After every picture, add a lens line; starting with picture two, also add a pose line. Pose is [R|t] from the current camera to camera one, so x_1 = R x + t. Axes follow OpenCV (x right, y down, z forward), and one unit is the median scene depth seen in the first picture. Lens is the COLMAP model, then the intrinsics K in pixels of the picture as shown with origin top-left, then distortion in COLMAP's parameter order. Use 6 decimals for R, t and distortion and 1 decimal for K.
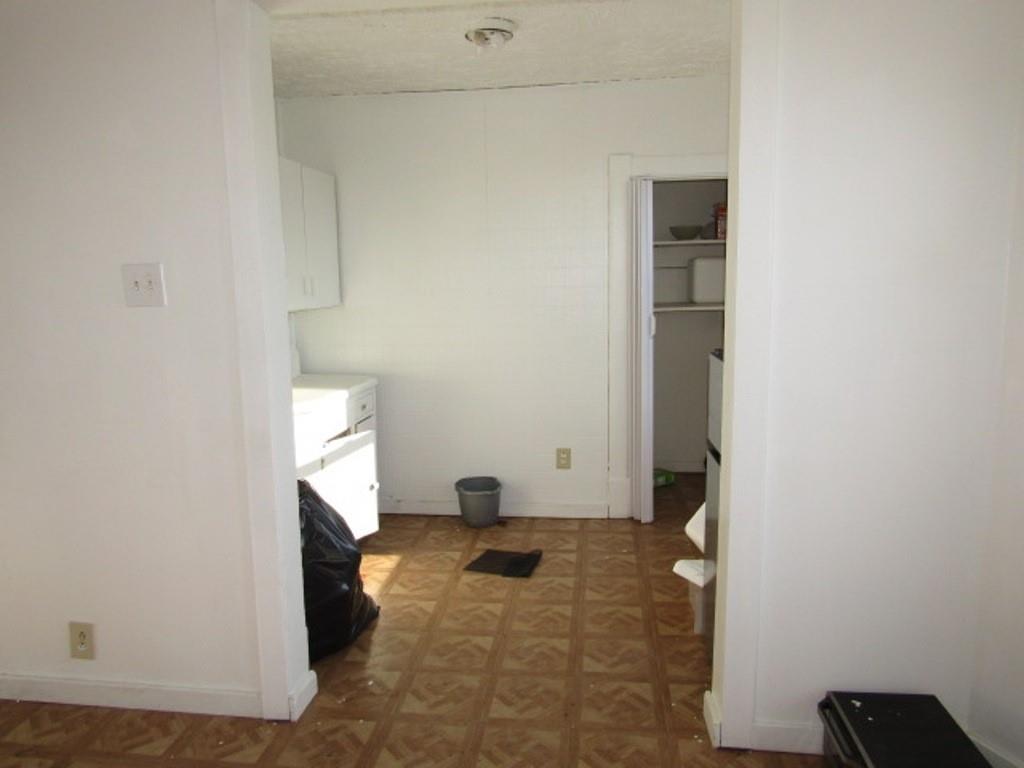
lens RADIAL K [[712.7, 0, 512.0], [0, 712.7, 384.0], [0, 0, 1]] dist [-0.021328, 0.006102]
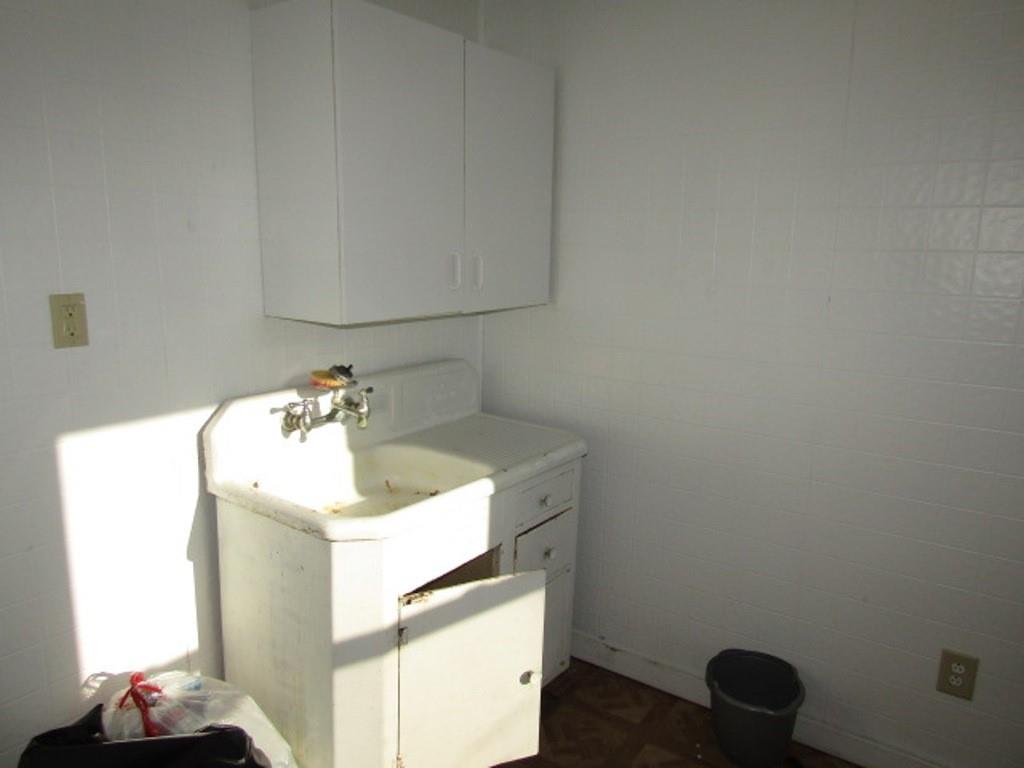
lens RADIAL K [[712.7, 0, 512.0], [0, 712.7, 384.0], [0, 0, 1]] dist [-0.021328, 0.006102]
pose [[0.891947, 0.113968, -0.437541, -0.005639], [-0.107558, 0.993414, 0.039496, -0.068763], [0.439161, 0.011833, 0.898331, 0.482727]]
